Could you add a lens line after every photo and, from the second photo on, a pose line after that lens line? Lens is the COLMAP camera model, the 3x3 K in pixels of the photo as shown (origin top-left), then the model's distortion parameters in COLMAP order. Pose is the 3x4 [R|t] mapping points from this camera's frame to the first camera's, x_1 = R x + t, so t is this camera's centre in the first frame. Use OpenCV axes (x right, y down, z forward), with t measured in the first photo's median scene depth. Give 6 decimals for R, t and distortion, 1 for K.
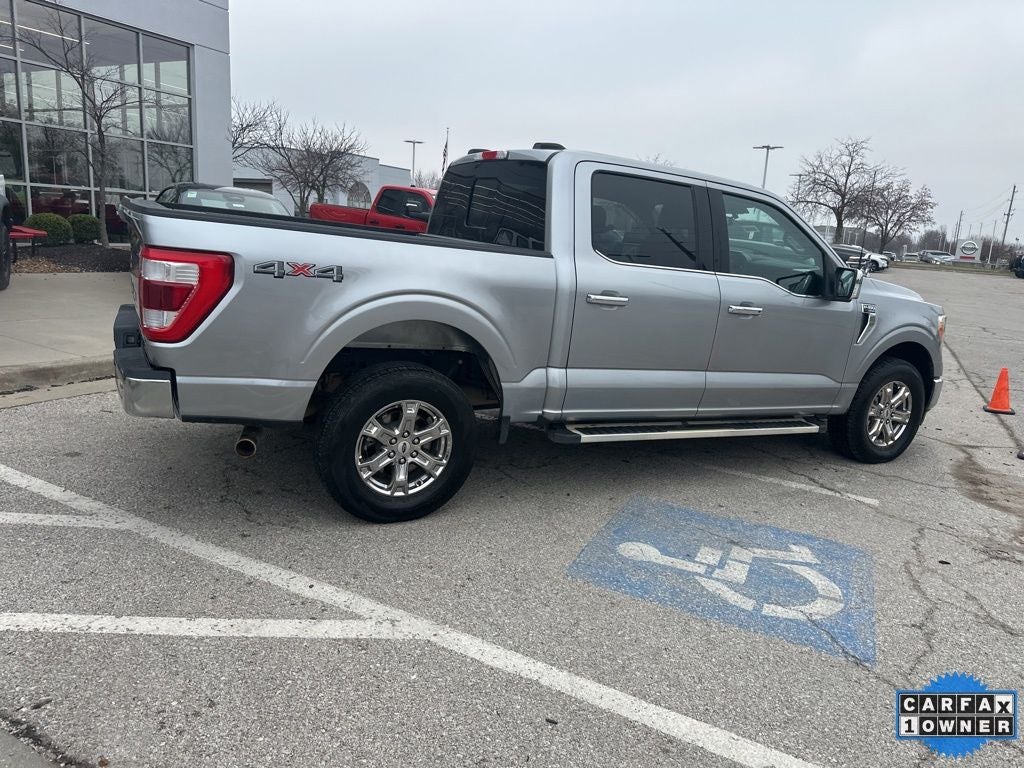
lens RADIAL K [[715.7, 0, 513.2], [0, 715.7, 376.0], [0, 0, 1]] dist [0.079910, -0.110591]
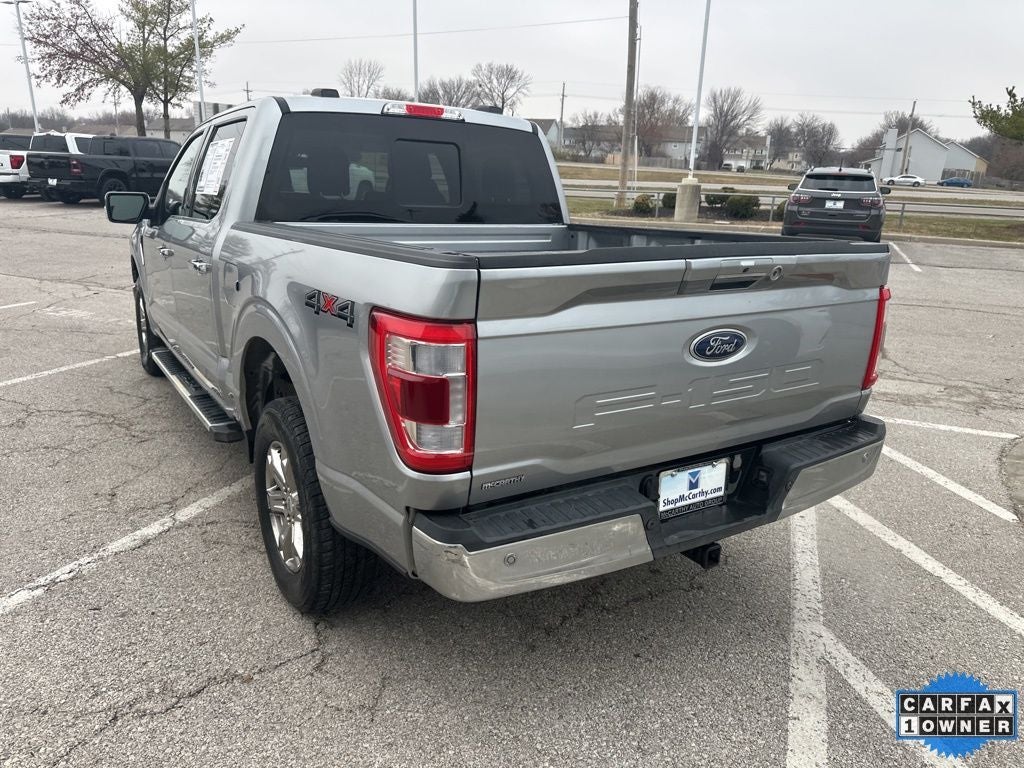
lens RADIAL K [[725.1, 0, 512.0], [0, 725.1, 384.0], [0, 0, 1]] dist [0.023014, -0.028303]
pose [[-0.080841, -0.359761, 0.929536, -1.033630], [0.163727, 0.915127, 0.368424, -0.365468], [-0.983188, 0.181974, -0.015077, 1.142882]]
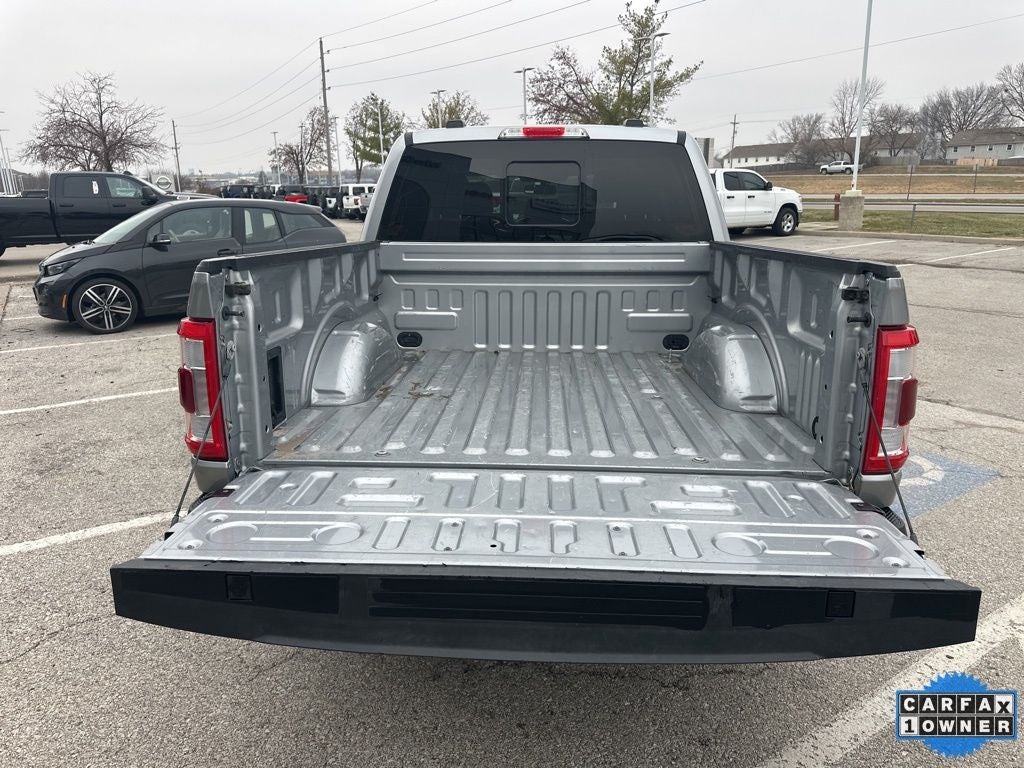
lens RADIAL K [[724.1, 0, 510.5], [0, 724.1, 375.9], [0, 0, 1]] dist [0.032977, -0.041006]
pose [[0.510810, -0.291205, 0.808871, -0.906928], [0.223706, 0.953495, 0.201999, -0.259308], [-0.830078, 0.077766, 0.552199, 0.718617]]
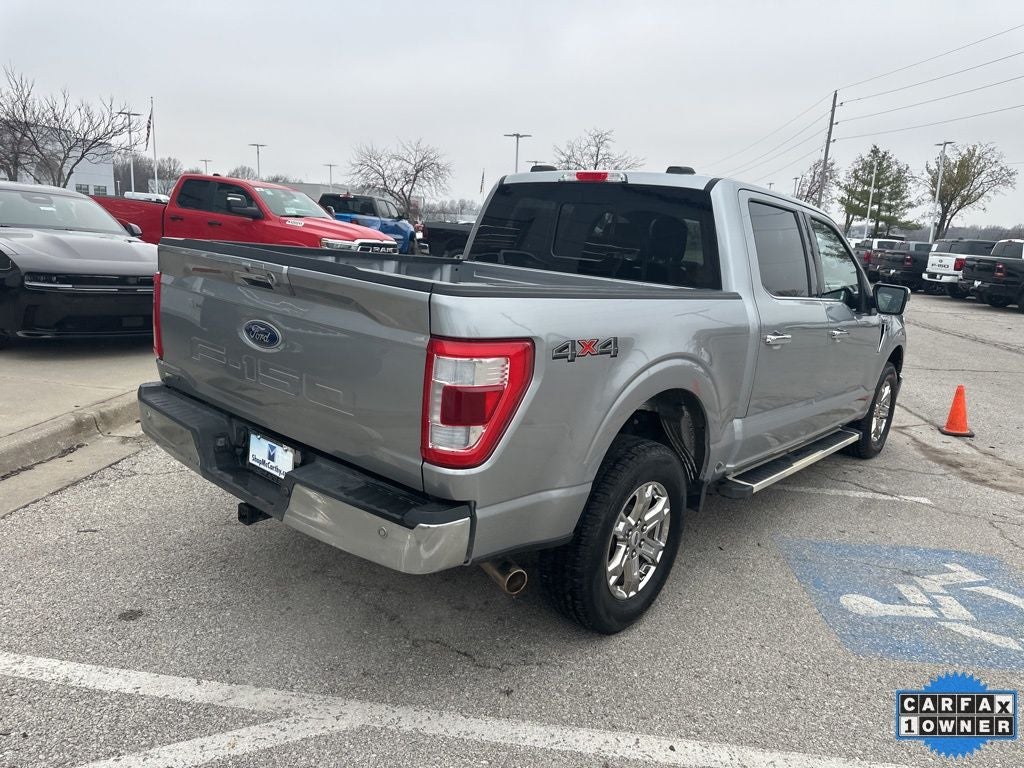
lens RADIAL K [[718.5, 0, 511.3], [0, 718.5, 377.2], [0, 0, 1]] dist [0.058664, -0.076665]
pose [[0.931355, -0.090682, 0.352640, -0.535488], [0.080864, 0.995818, 0.042508, -0.127685], [-0.355020, -0.011074, 0.934793, 0.248805]]
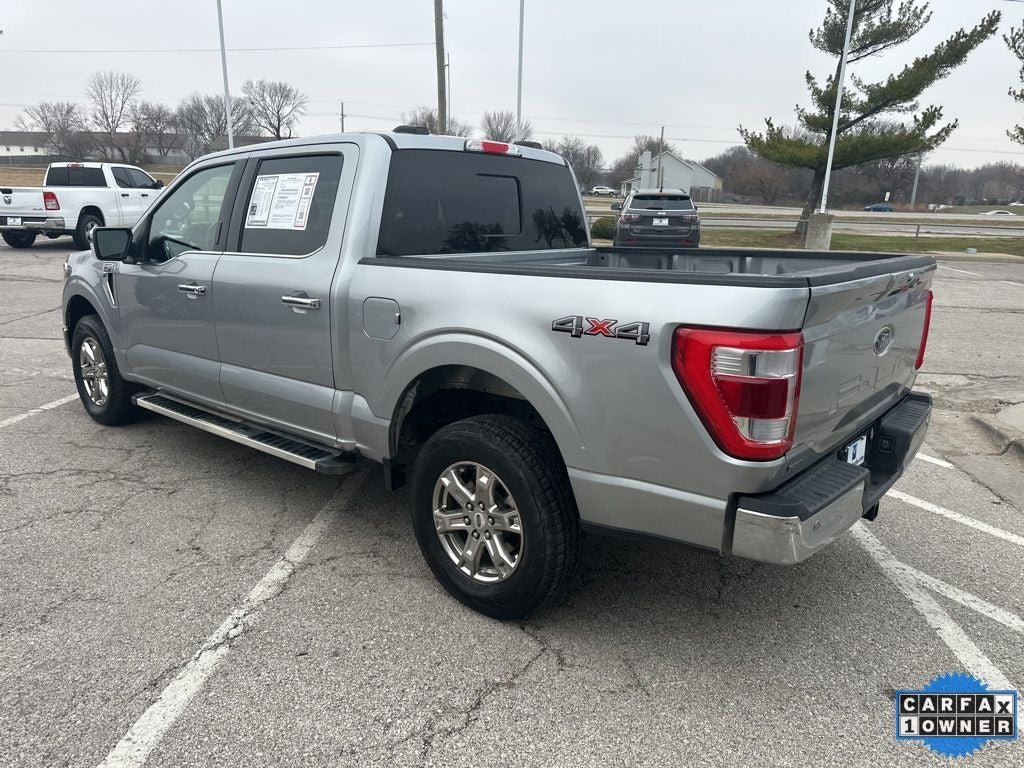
lens RADIAL K [[720.4, 0, 512.0], [0, 720.4, 384.0], [0, 0, 1]] dist [0.037118, -0.041306]
pose [[-0.362958, -0.319016, 0.875494, -1.016695], [0.138186, 0.910750, 0.389151, -0.447689], [-0.921502, 0.262226, -0.286481, 1.521886]]
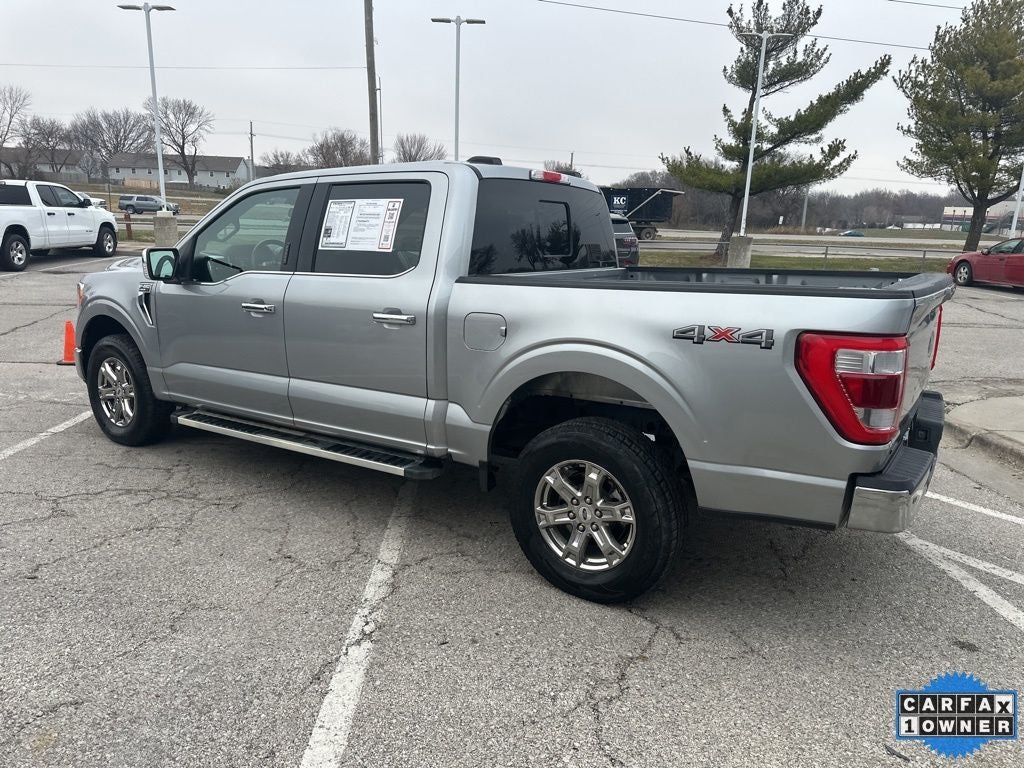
lens RADIAL K [[719.1, 0, 511.8], [0, 719.1, 374.0], [0, 0, 1]] dist [0.038501, -0.040327]
pose [[-0.470334, -0.275541, 0.838369, -0.997132], [0.112994, 0.923383, 0.366873, -0.490102], [-0.875225, 0.267283, -0.403164, 1.742027]]
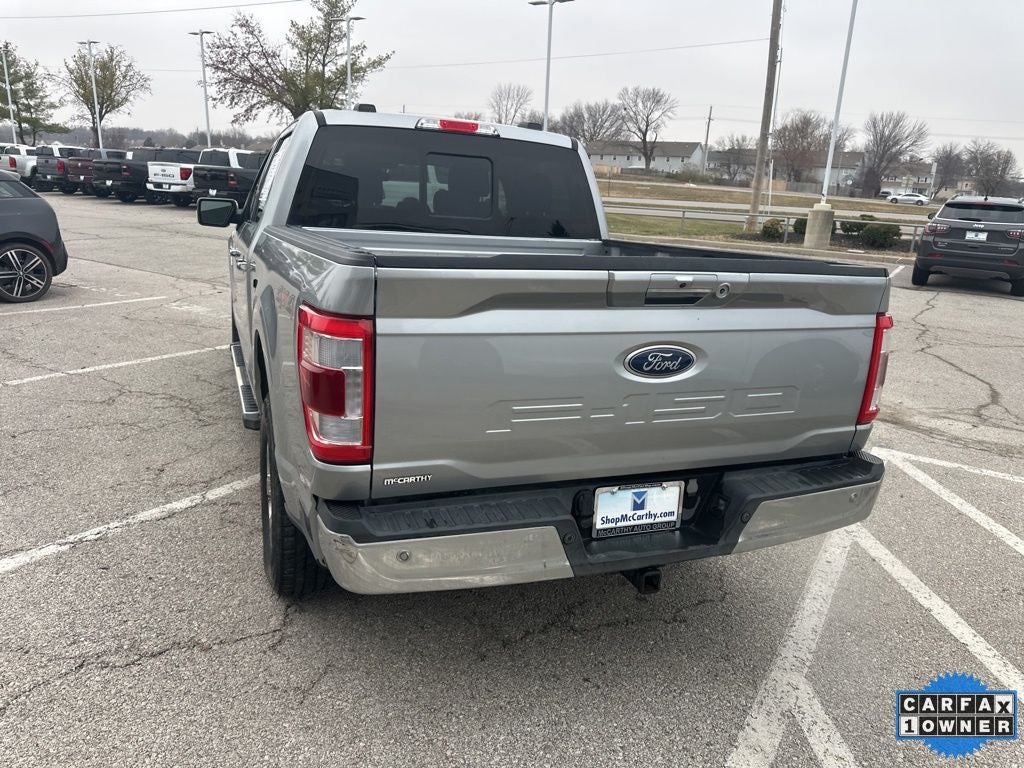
lens RADIAL K [[724.1, 0, 510.5], [0, 724.1, 375.9], [0, 0, 1]] dist [0.032977, -0.041006]
pose [[0.109090, -0.323483, 0.939925, -1.039627], [0.156477, 0.939367, 0.305130, -0.332990], [-0.981639, 0.113790, 0.153093, 0.999393]]
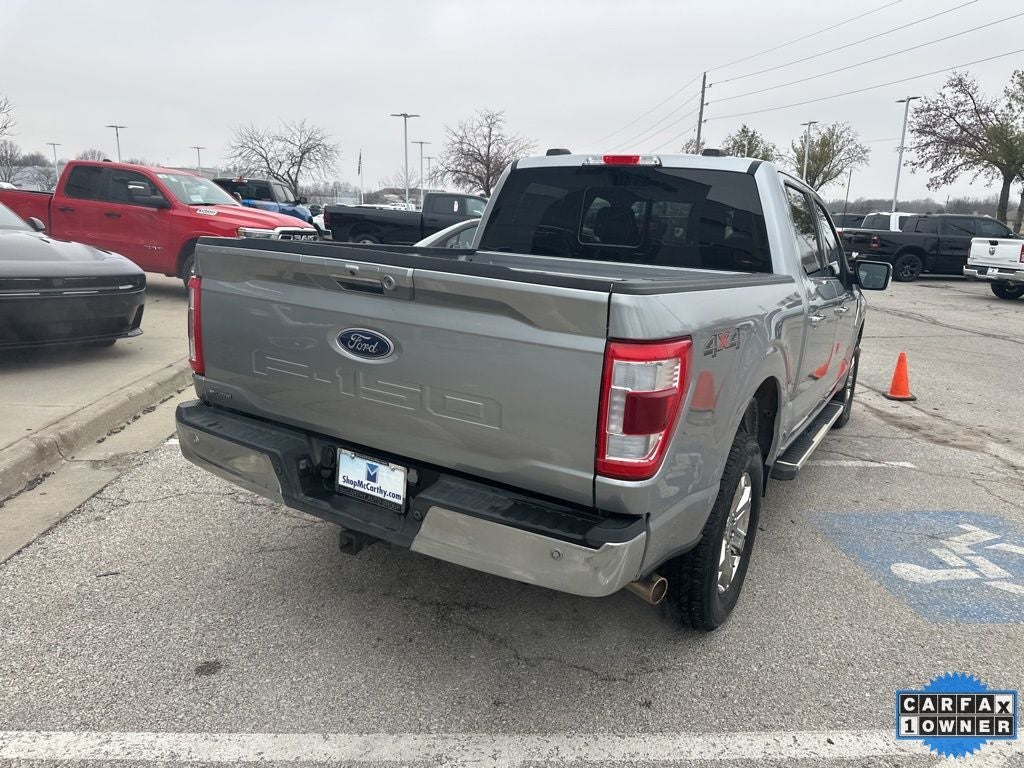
lens RADIAL K [[722.2, 0, 509.8], [0, 722.2, 376.6], [0, 0, 1]] dist [0.035964, -0.043850]
pose [[0.859876, -0.148989, 0.488278, -0.706118], [0.125211, 0.988801, 0.081213, -0.164598], [-0.494910, -0.008695, 0.868901, 0.377249]]
